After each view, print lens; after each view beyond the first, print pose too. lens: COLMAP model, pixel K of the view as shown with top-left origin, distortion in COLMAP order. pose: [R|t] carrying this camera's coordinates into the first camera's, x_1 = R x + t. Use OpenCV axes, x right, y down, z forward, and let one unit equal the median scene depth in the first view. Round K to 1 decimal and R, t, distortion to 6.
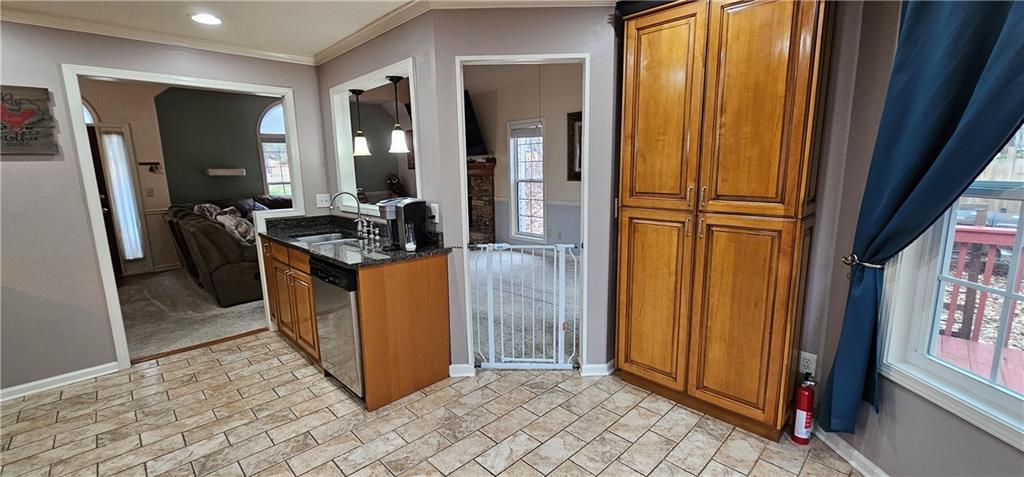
lens RADIAL K [[415.9, 0, 513.5], [0, 415.9, 236.7], [0, 0, 1]] dist [-0.000768, -0.000271]
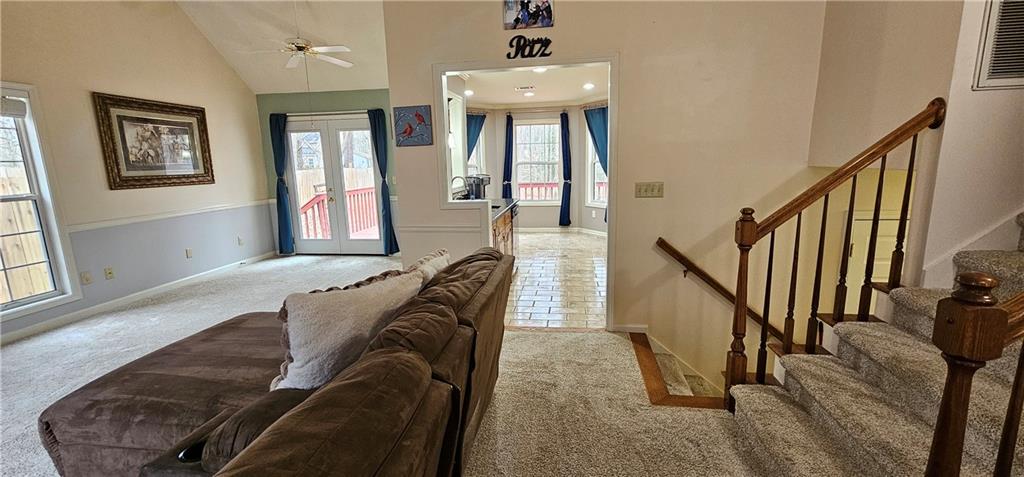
lens RADIAL K [[415.9, 0, 516.2], [0, 415.9, 238.1], [0, 0, 1]] dist [-0.000768, -0.000271]
pose [[-0.609842, -0.113137, 0.784406, -1.725468], [0.169449, 0.948256, 0.268509, -0.269941], [-0.774196, 0.296665, -0.559115, 1.839263]]
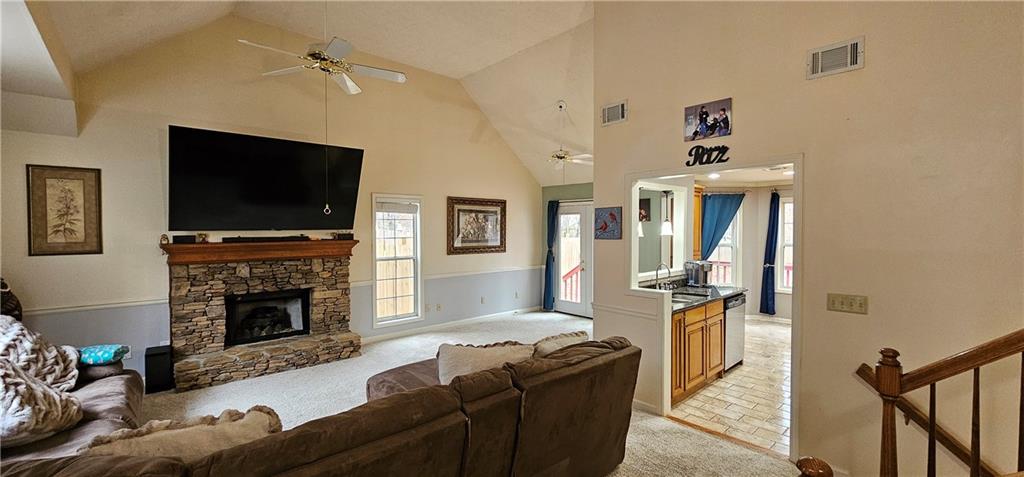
lens RADIAL K [[415.9, 0, 513.6], [0, 415.9, 238.3], [0, 0, 1]] dist [-0.000768, -0.000271]
pose [[0.044355, -0.007029, 0.998991, -2.009814], [0.171988, 0.985099, -0.000705, -0.305716], [-0.984100, 0.171846, 0.044903, 1.592620]]
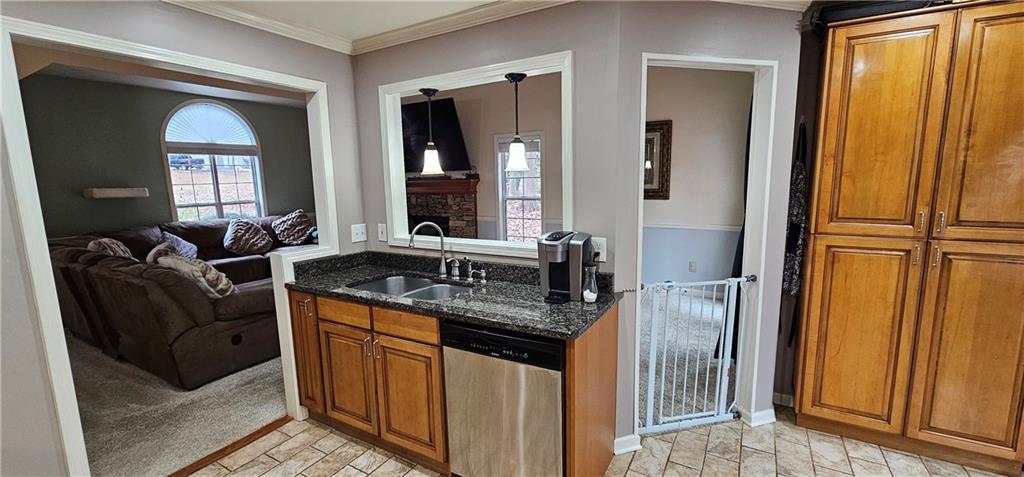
lens RADIAL K [[415.9, 0, 515.1], [0, 415.9, 236.4], [0, 0, 1]] dist [-0.000768, -0.000271]
pose [[0.963364, -0.039241, 0.265311, -0.515975], [0.047519, 0.998561, -0.024851, -0.064598], [-0.263955, 0.036548, 0.963842, 0.267007]]
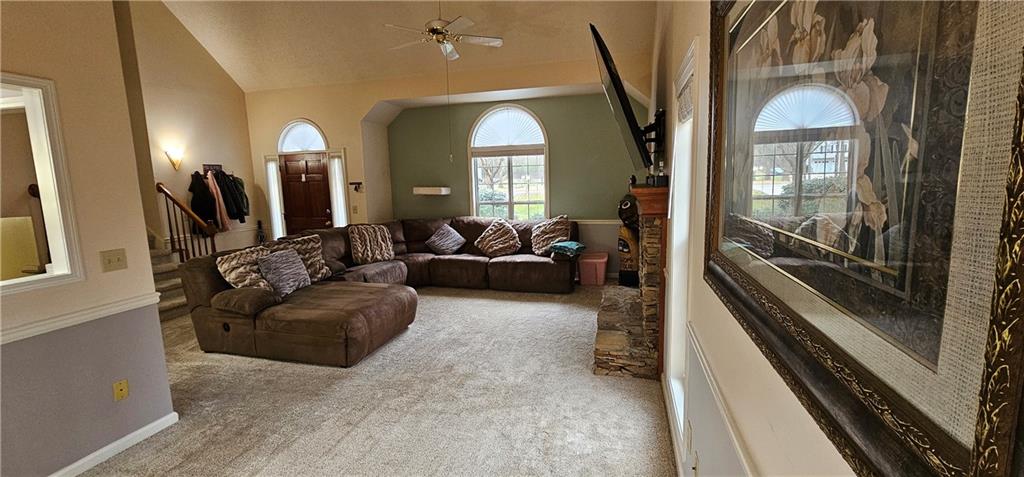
lens RADIAL K [[415.9, 0, 512.9], [0, 415.9, 236.6], [0, 0, 1]] dist [-0.000768, -0.000271]
pose [[0.508044, 0.124174, -0.852333, 0.562442], [-0.133528, 0.988945, 0.064486, -0.330068], [0.850918, 0.081048, 0.519008, 1.614253]]
